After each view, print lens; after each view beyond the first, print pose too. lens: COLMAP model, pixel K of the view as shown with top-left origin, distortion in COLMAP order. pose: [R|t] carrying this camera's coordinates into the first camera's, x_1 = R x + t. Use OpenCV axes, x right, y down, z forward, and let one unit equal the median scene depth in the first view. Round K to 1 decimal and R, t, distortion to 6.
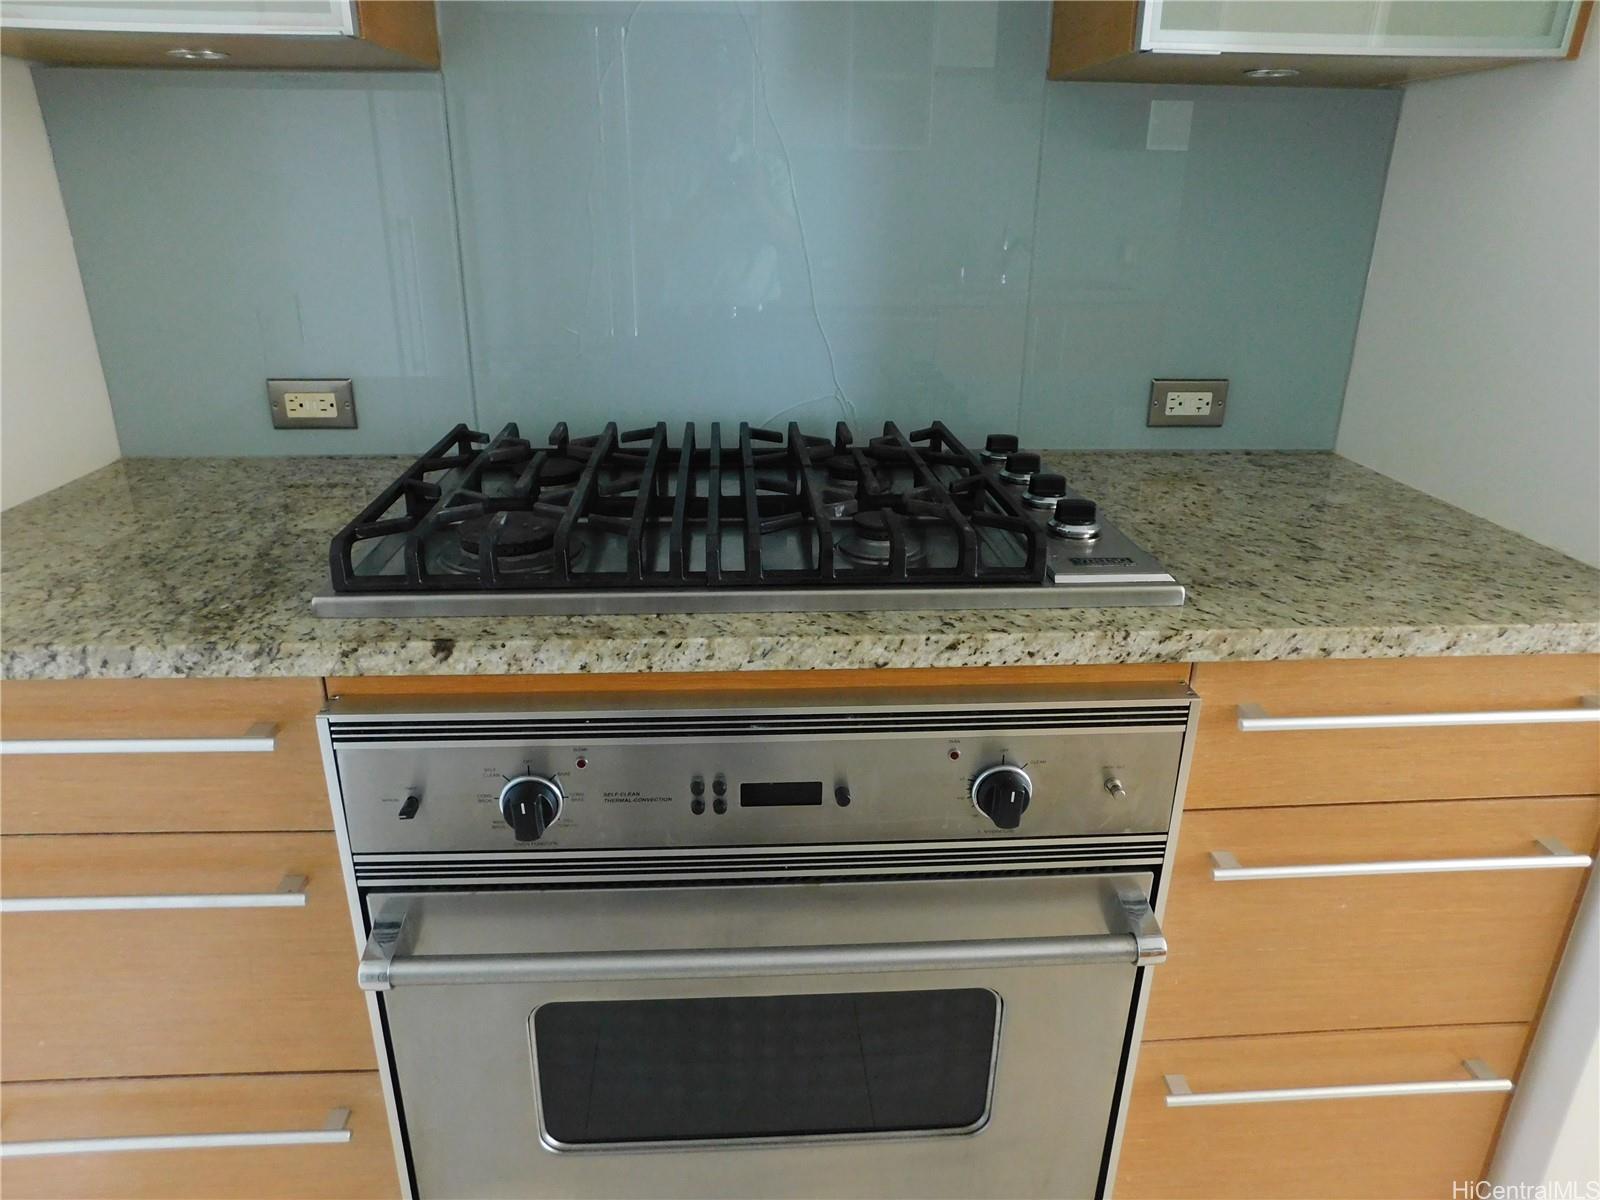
lens RADIAL K [[1052.2, 0, 787.3], [0, 1052.2, 585.1], [0, 0, 1]] dist [-0.066010, 0.052512]
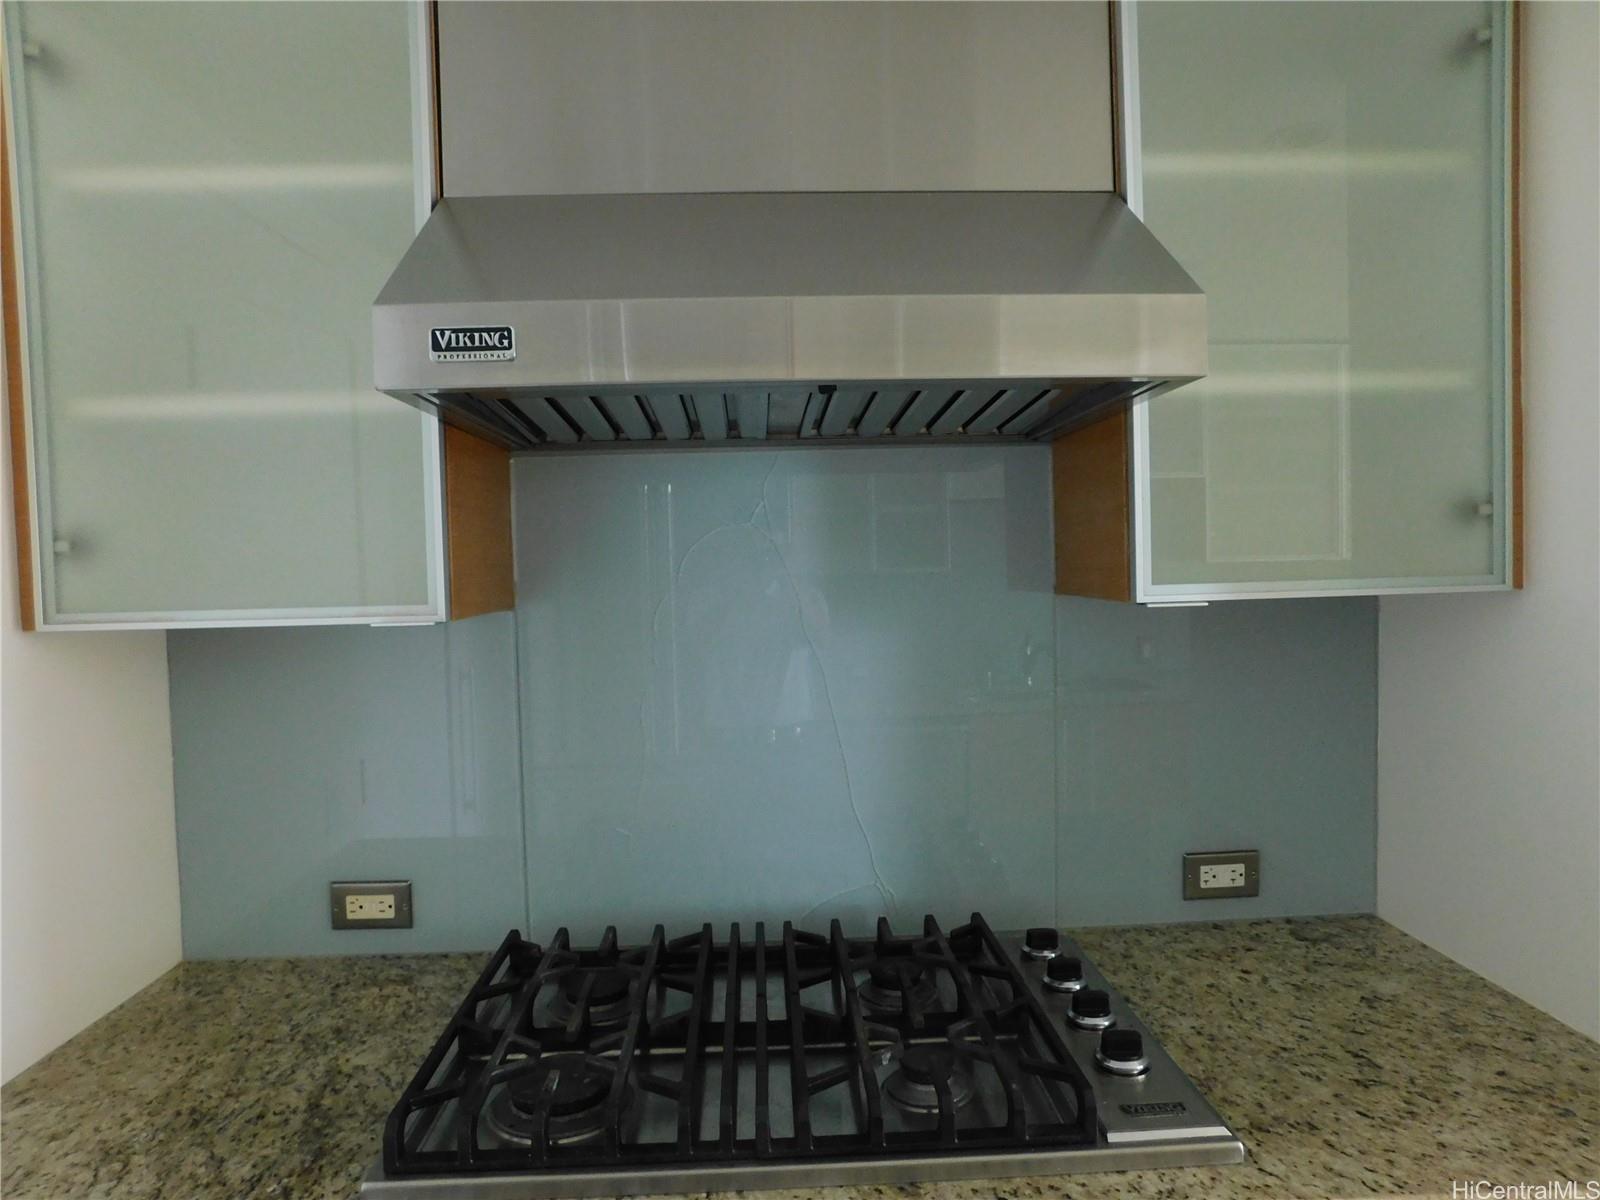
lens RADIAL K [[1052.2, 0, 790.2], [0, 1052.2, 569.5], [0, 0, 1]] dist [-0.066010, 0.052512]
pose [[0.999402, -0.023922, -0.024975, -0.005828], [0.014255, 0.942909, -0.332745, -0.166060], [0.031509, 0.332190, 0.942686, -0.092049]]
